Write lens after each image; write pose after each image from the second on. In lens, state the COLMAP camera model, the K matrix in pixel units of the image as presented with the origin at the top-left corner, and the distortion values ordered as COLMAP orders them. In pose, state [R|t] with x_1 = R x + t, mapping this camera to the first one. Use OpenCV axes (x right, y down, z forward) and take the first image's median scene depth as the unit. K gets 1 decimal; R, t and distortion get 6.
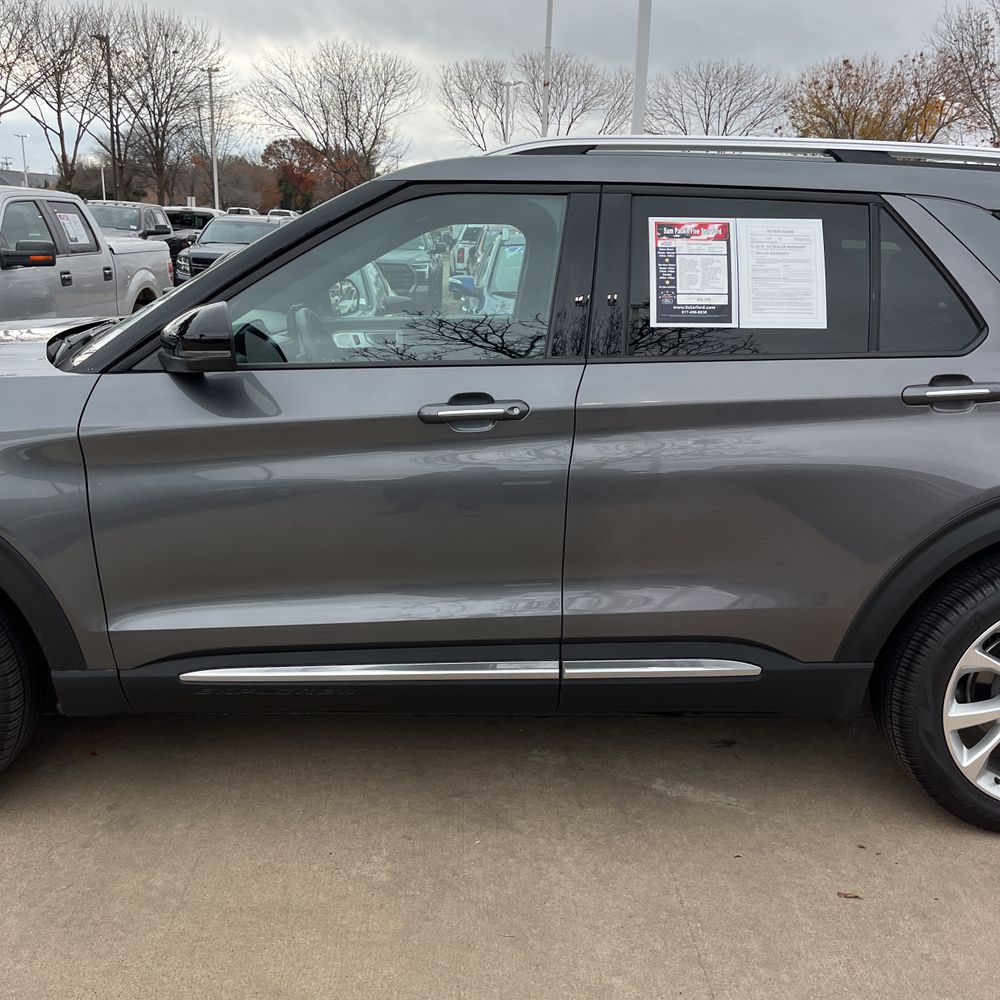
lens RADIAL K [[1007.8, 0, 501.6], [0, 1007.8, 499.7], [0, 0, 1]] dist [0.023910, 0.000000]
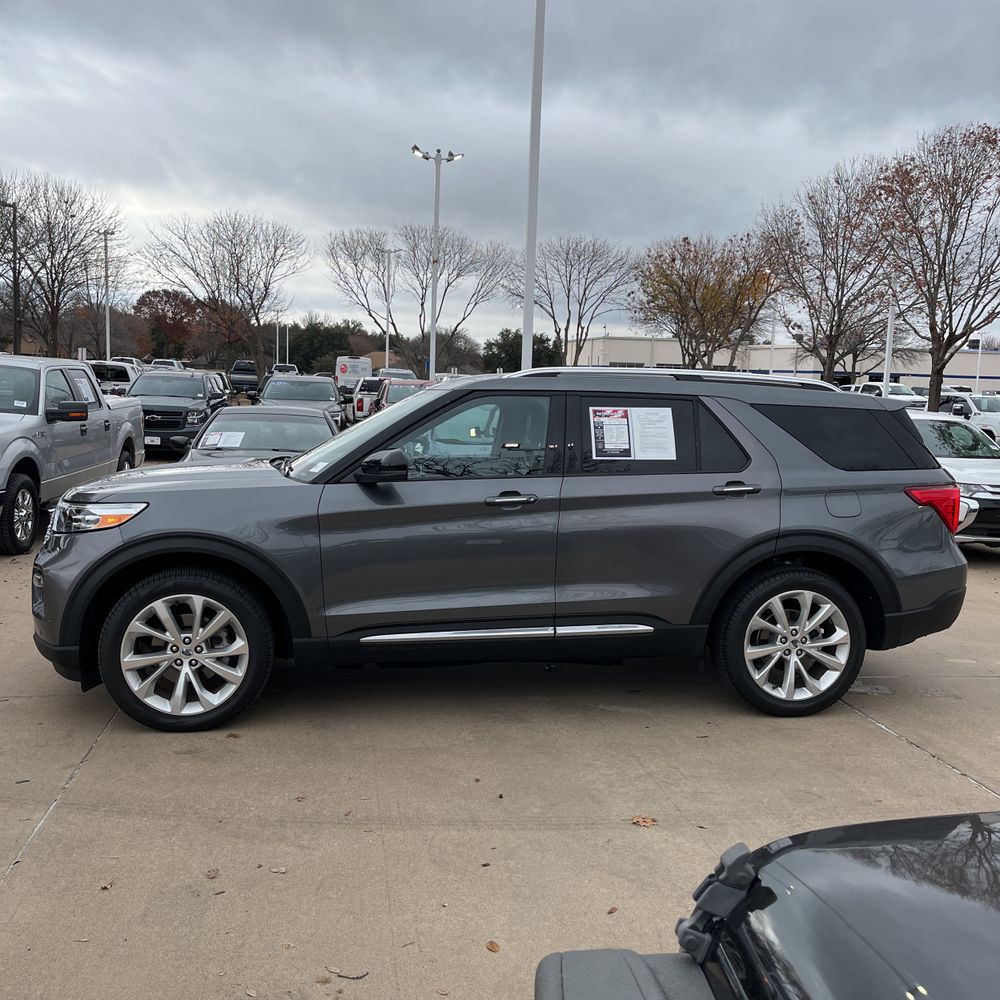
lens RADIAL K [[1007.8, 0, 494.3], [0, 1007.8, 484.7], [0, 0, 1]] dist [0.023910, 0.000000]
pose [[0.992617, -0.009747, 0.120902, -0.075136], [0.028207, 0.987989, -0.151925, 0.046523], [-0.117969, 0.154214, 0.980970, -0.245283]]
